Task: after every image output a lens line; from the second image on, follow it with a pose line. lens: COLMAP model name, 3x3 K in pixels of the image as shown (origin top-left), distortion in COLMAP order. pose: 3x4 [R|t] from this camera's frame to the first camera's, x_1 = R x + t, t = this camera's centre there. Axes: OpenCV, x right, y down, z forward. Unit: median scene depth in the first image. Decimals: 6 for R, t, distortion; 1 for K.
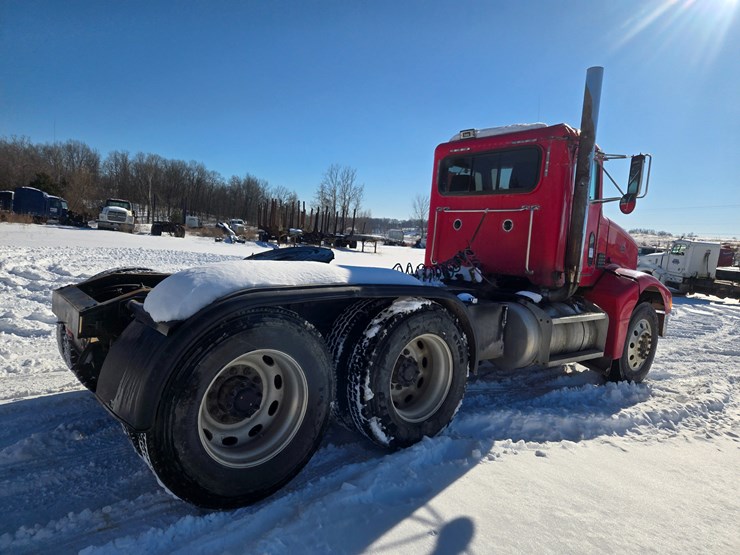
lens RADIAL K [[494.1, 0, 379.1], [0, 494.1, 278.7], [0, 0, 1]] dist [0.077561, -0.054563]
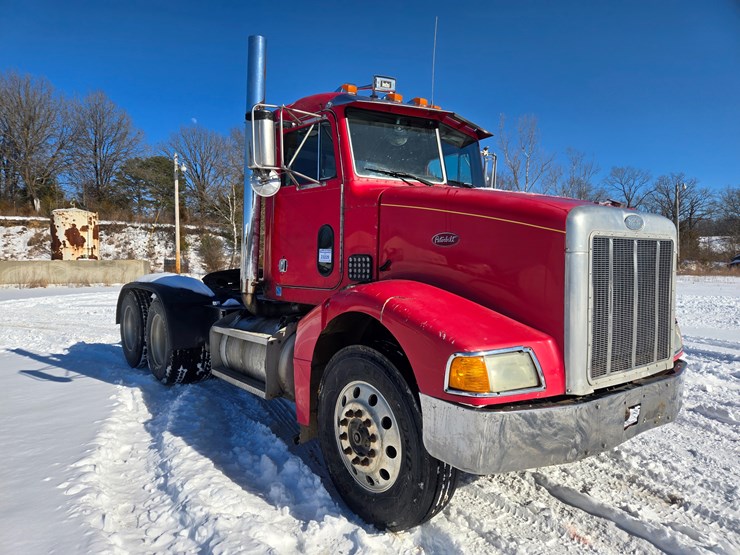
lens RADIAL K [[496.1, 0, 359.4], [0, 496.1, 281.1], [0, 0, 1]] dist [0.076237, -0.057746]
pose [[-0.056366, -0.038945, -0.997650, 1.161306], [-0.084181, 0.995866, -0.034119, 0.000578], [0.994855, 0.082060, -0.059411, 1.168250]]
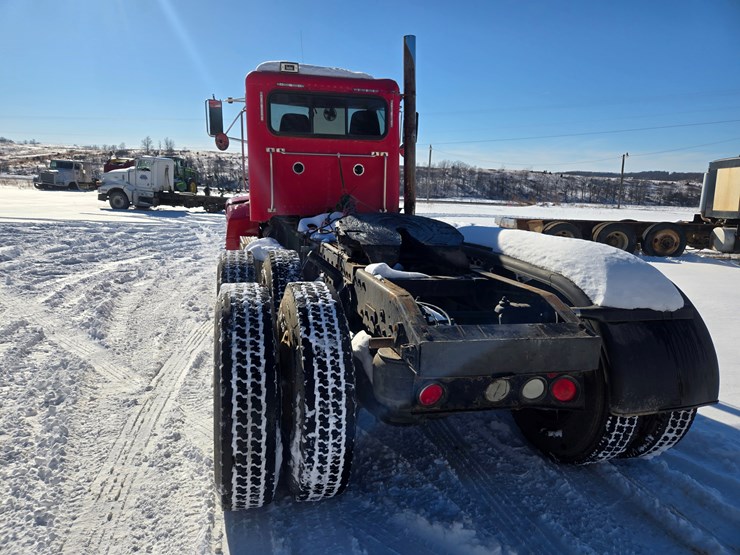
lens RADIAL K [[489.7, 0, 363.5], [0, 489.7, 273.7], [0, 0, 1]] dist [0.080825, -0.062792]
pose [[0.439902, -0.225469, 0.869281, -0.740048], [0.075532, 0.973829, 0.214363, -0.118502], [-0.894864, -0.028640, 0.445420, 0.516246]]
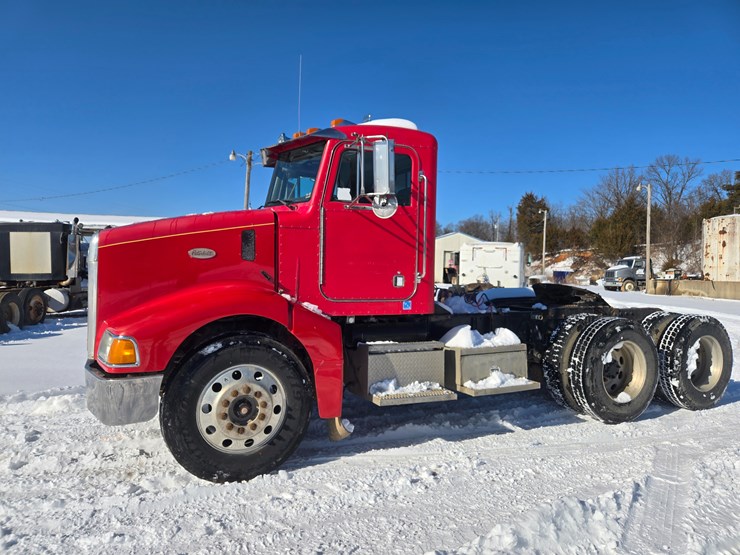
lens RADIAL K [[491.5, 0, 360.5], [0, 491.5, 276.3], [0, 0, 1]] dist [0.075442, -0.057948]
pose [[-0.953325, -0.107990, 0.281973, -0.005573], [-0.077009, 0.989932, 0.118764, -0.172687], [-0.291960, 0.091506, -0.952043, 2.046775]]
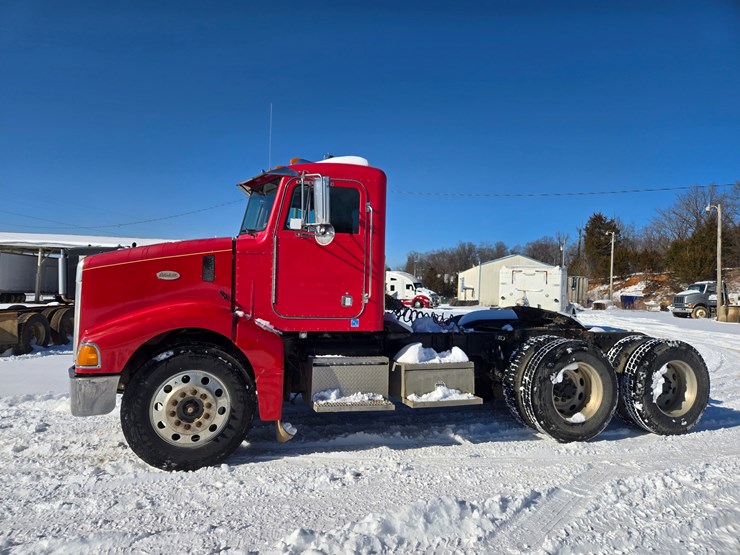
lens RADIAL K [[489.3, 0, 360.9], [0, 489.3, 282.6], [0, 0, 1]] dist [0.078654, -0.059001]
pose [[-0.907679, -0.105931, 0.406076, -0.223870], [-0.072669, 0.992675, 0.096520, -0.195648], [-0.413326, 0.058101, -0.908728, 2.059334]]
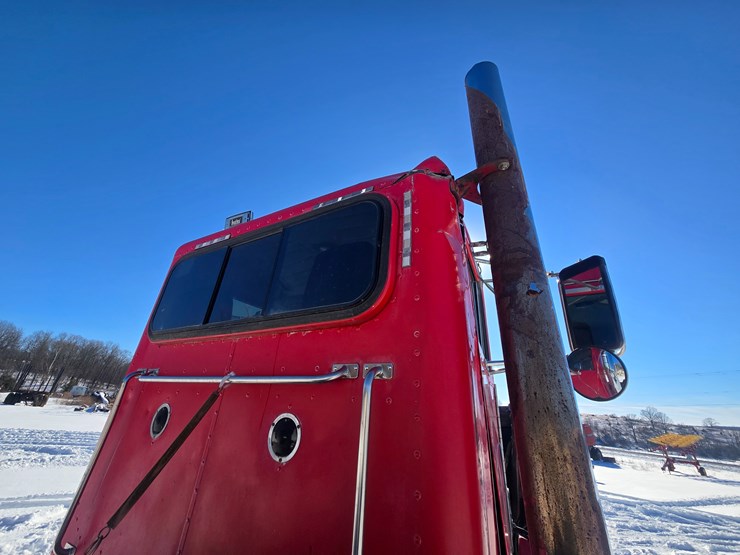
lens RADIAL K [[302.1, 0, 369.3], [0, 302.1, 273.5], [0, 0, 1]] dist [0.001635, 0.000095]
pose [[0.943200, 0.137379, 0.302492, 0.244546], [0.021881, 0.882835, -0.469173, -0.110224], [-0.331505, 0.449142, 0.829684, 0.821486]]
